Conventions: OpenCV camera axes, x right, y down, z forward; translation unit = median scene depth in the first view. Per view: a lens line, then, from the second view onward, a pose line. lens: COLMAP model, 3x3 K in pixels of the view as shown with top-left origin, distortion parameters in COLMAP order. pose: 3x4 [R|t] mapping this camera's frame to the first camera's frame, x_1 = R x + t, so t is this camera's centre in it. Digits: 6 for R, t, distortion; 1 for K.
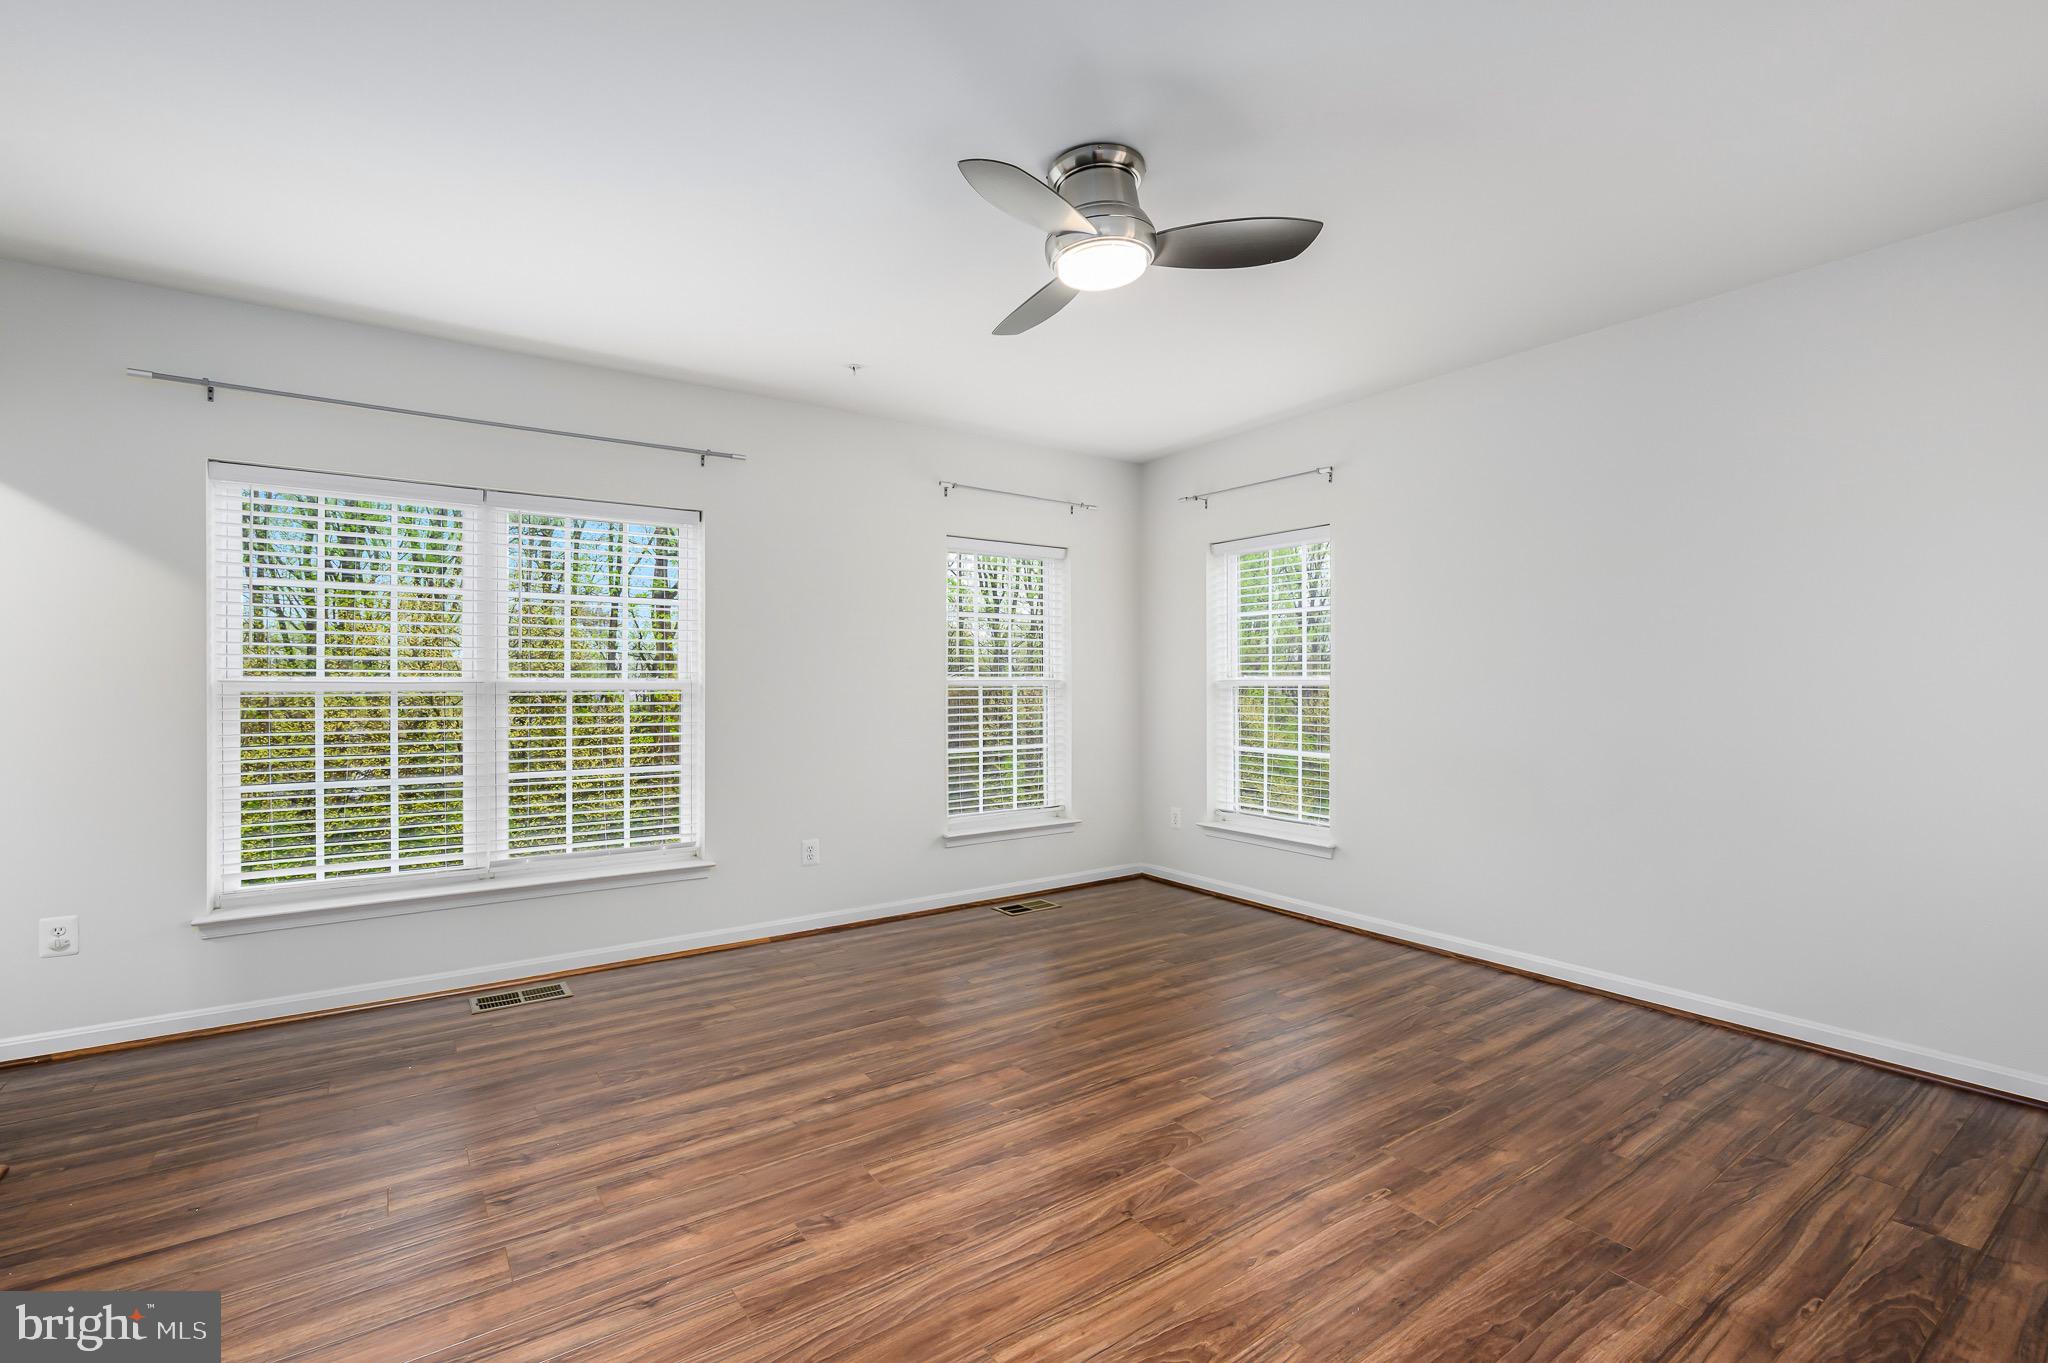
lens RADIAL K [[898.7, 0, 1024.0], [0, 898.7, 681.5], [0, 0, 1]] dist [-0.003788, -0.000117]
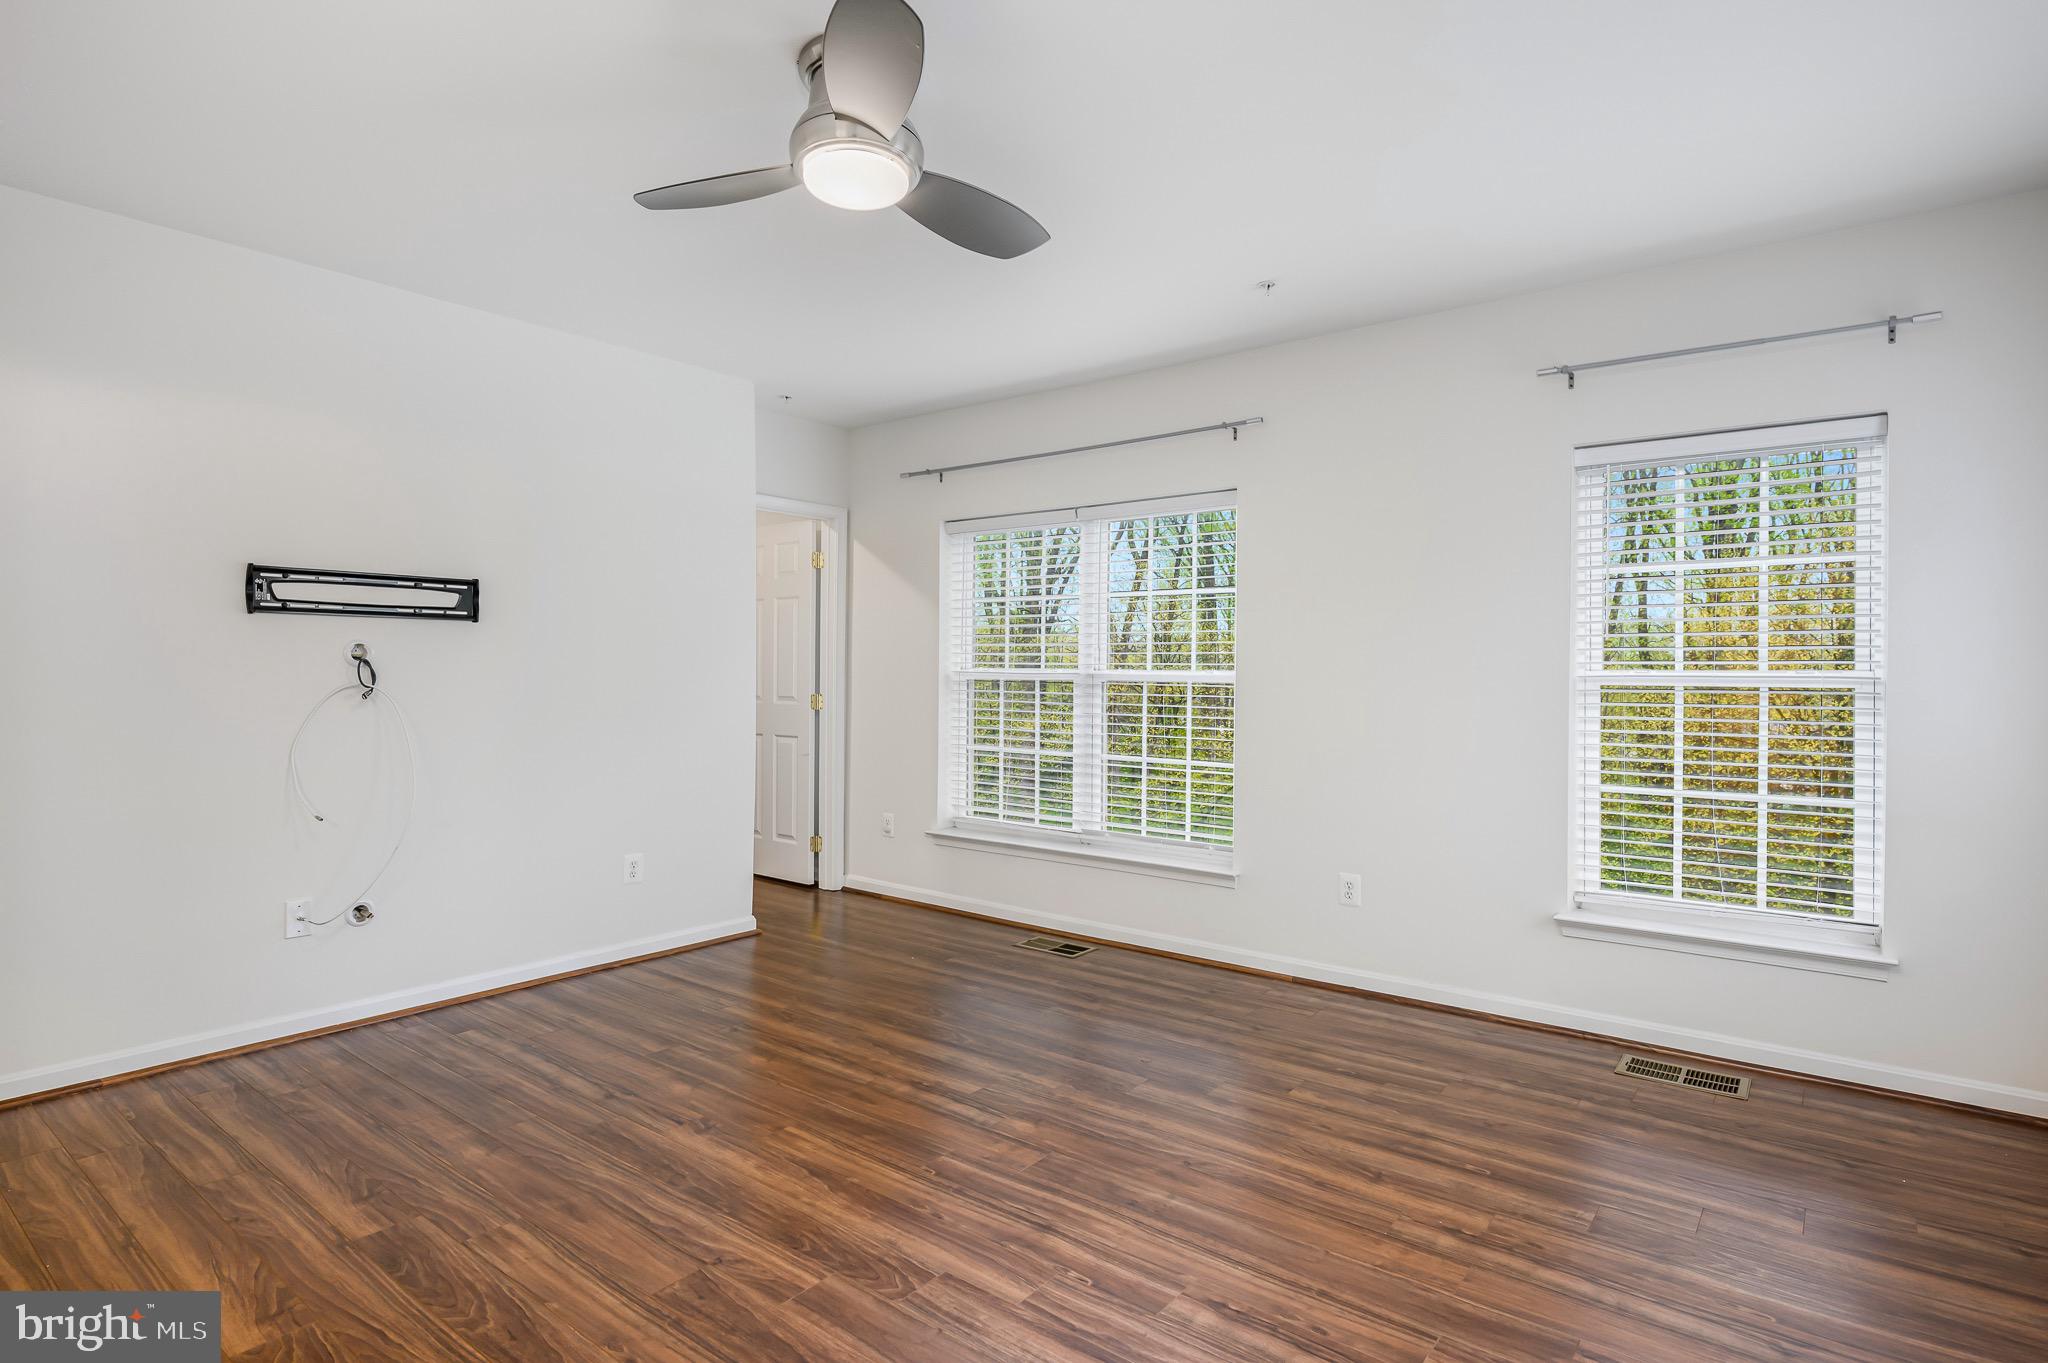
lens RADIAL K [[1052.3, 0, 1062.5], [0, 1052.3, 673.9], [0, 0, 1]] dist [-0.001792, -0.000581]
pose [[0.305384, 0.006151, -0.952210, 0.717564], [-0.007911, 0.999961, 0.003922, -0.004050], [0.952197, 0.006336, 0.305420, 0.586716]]
